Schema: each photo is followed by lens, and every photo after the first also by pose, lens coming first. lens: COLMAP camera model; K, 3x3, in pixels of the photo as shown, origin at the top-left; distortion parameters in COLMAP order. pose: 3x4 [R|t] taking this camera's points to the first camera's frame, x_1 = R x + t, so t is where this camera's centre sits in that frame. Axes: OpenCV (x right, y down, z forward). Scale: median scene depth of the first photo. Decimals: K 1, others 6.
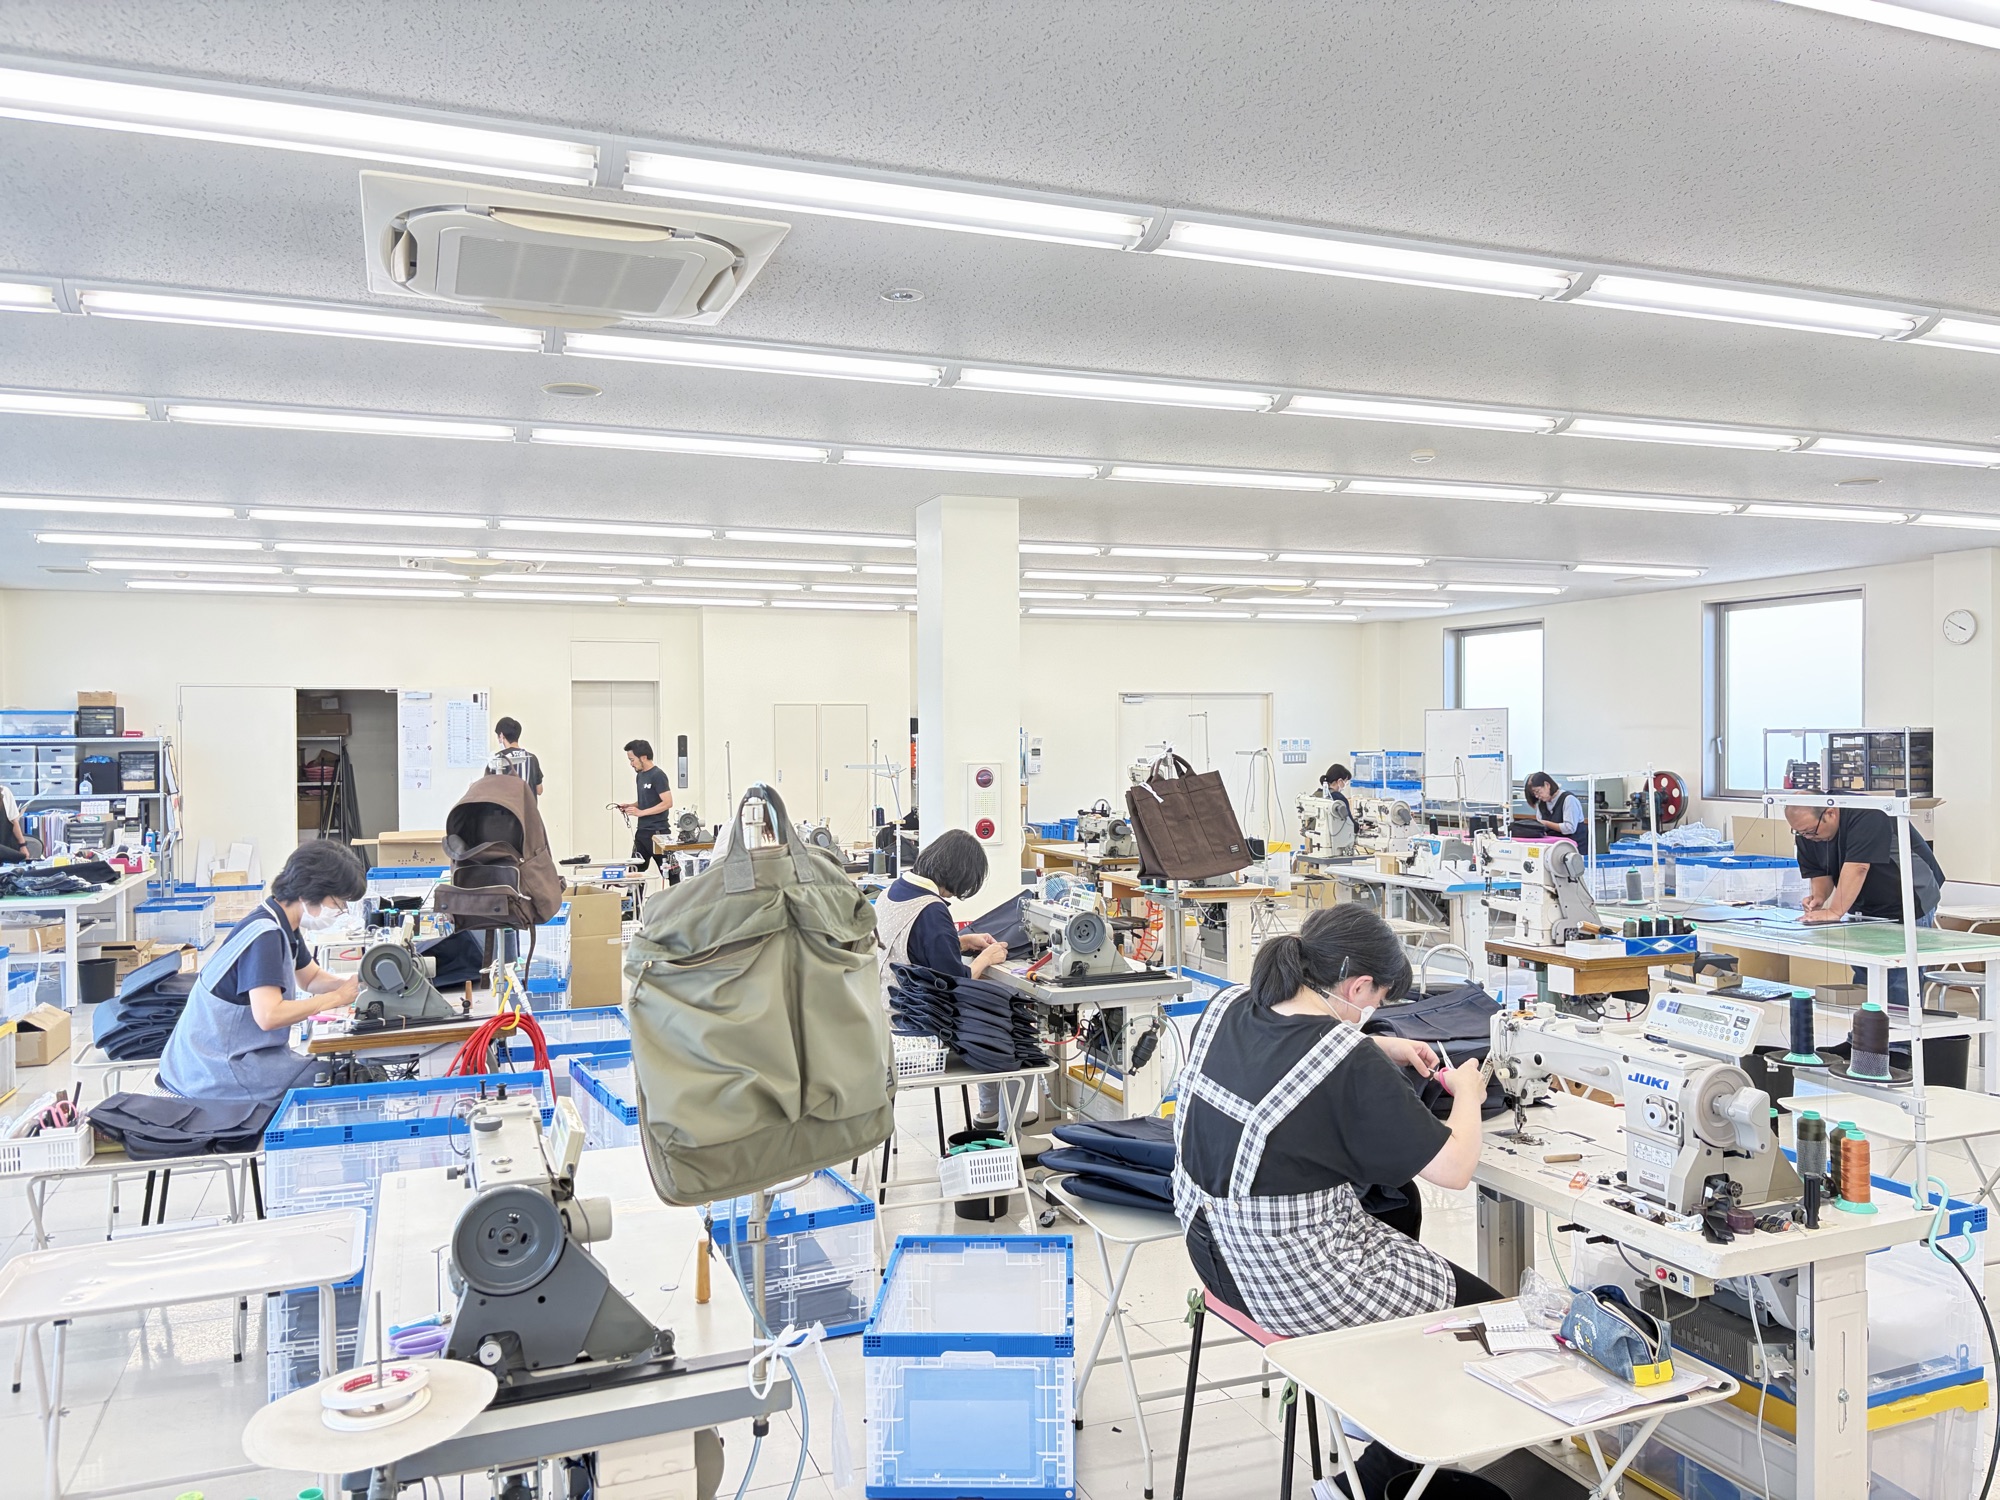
lens RADIAL K [[1520.9, 0, 993.7], [0, 1520.9, 743.9], [0, 0, 1]] dist [-0.000294, -0.010071]
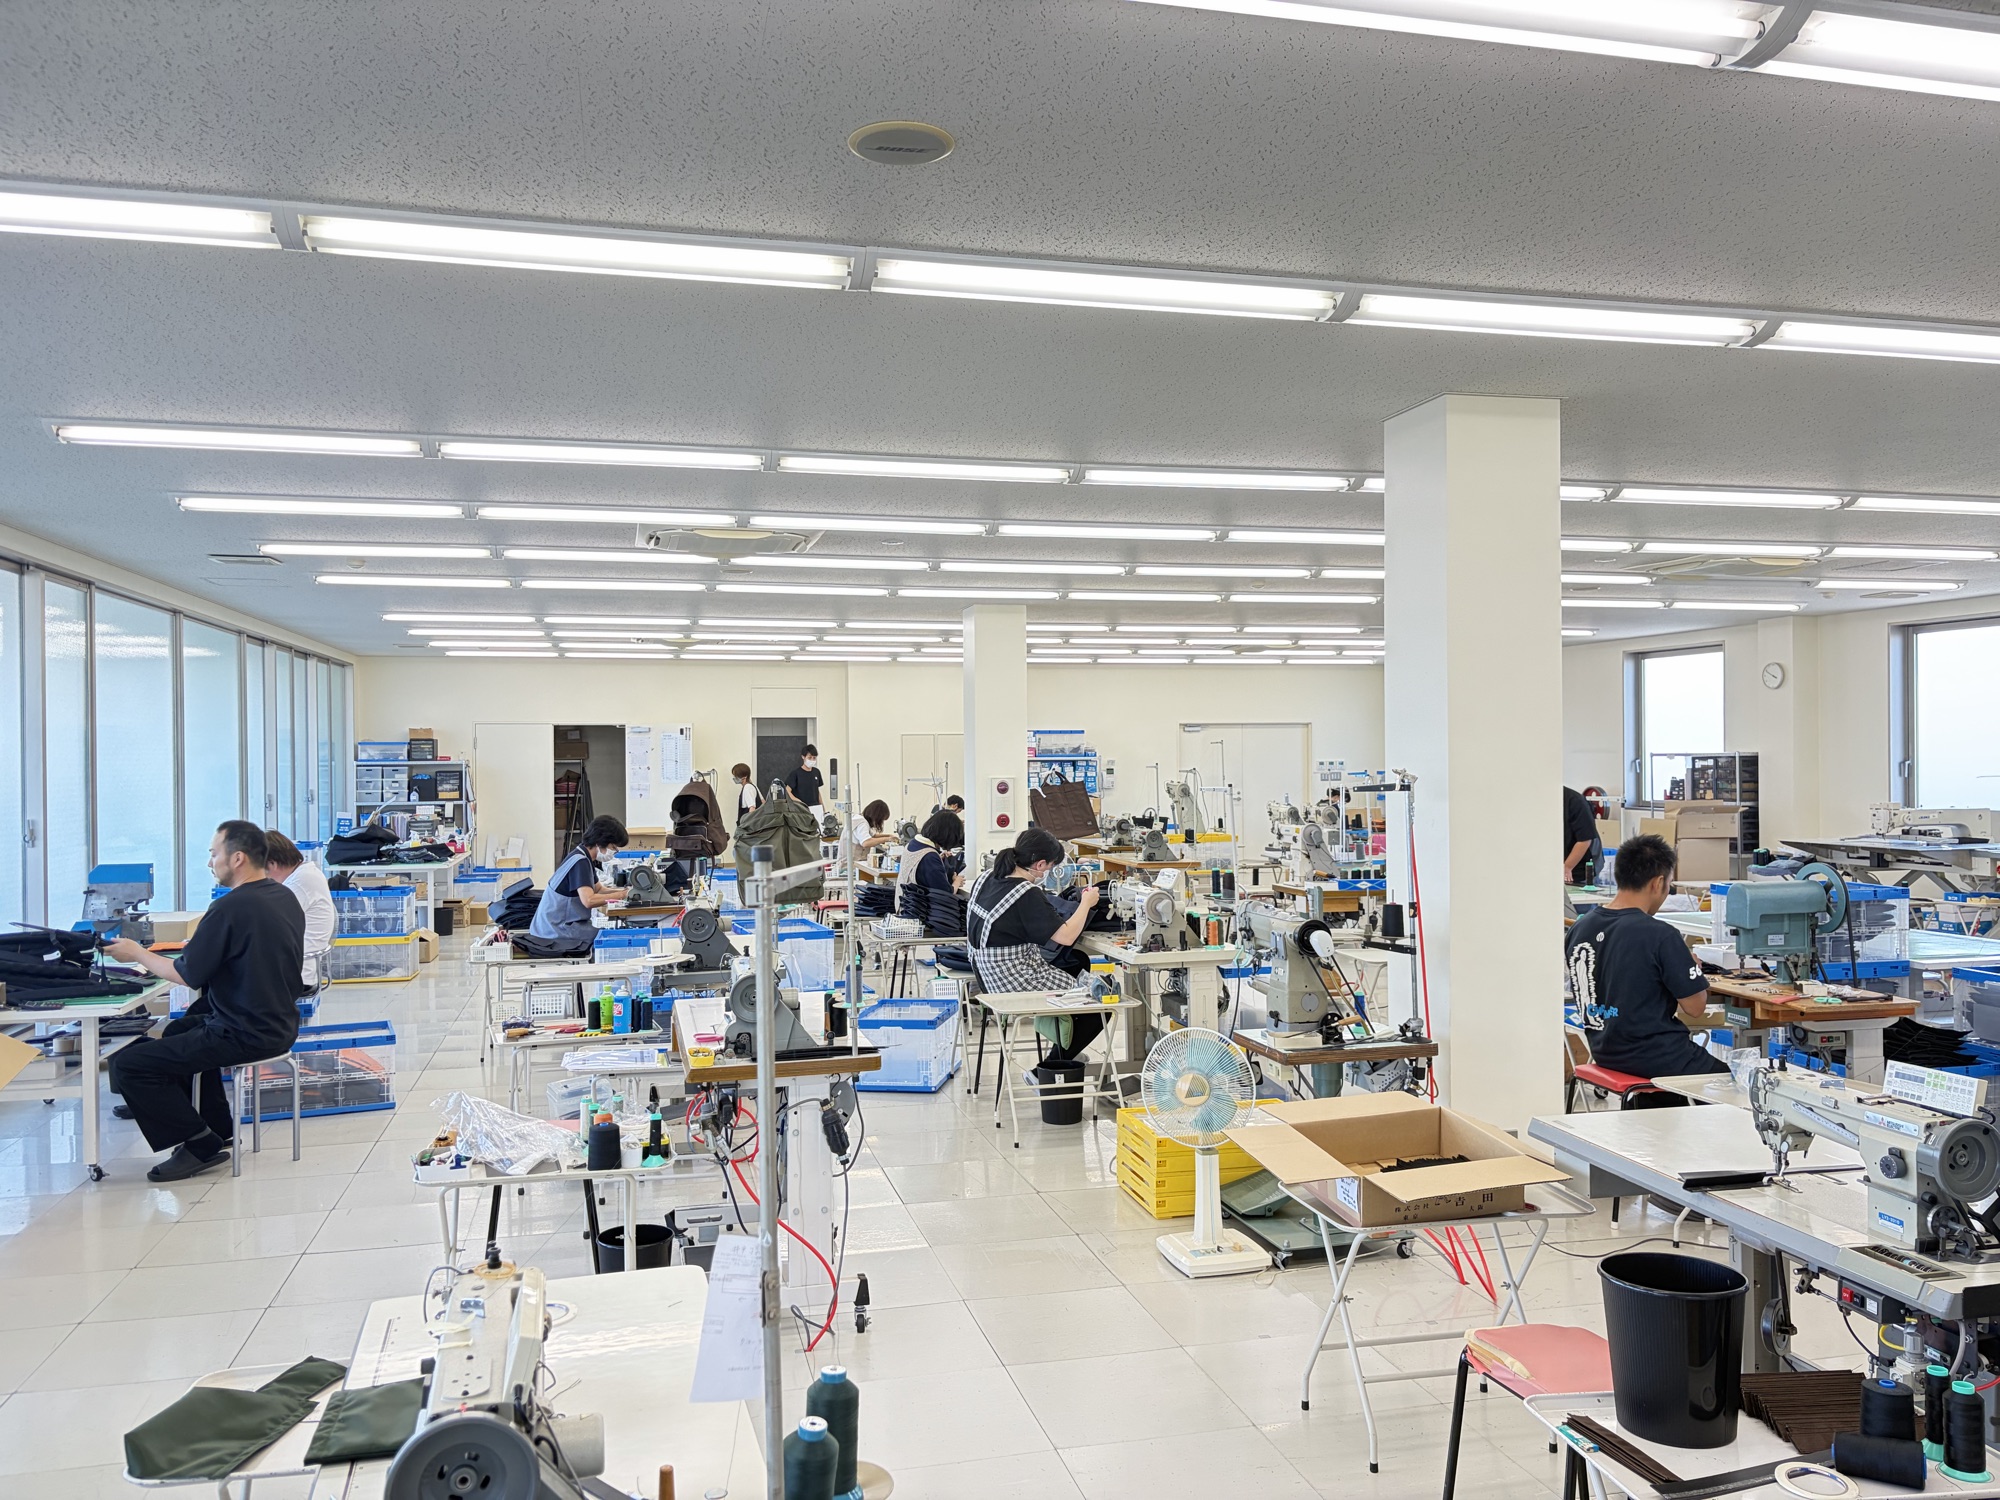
lens RADIAL K [[1520.9, 0, 1004.7], [0, 1520.9, 756.4], [0, 0, 1]] dist [-0.000294, -0.010071]
pose [[0.993095, -0.001527, -0.117303, 0.127423], [0.000935, 0.999987, -0.005097, -0.001022], [0.117309, 0.004952, 0.993083, -0.383108]]
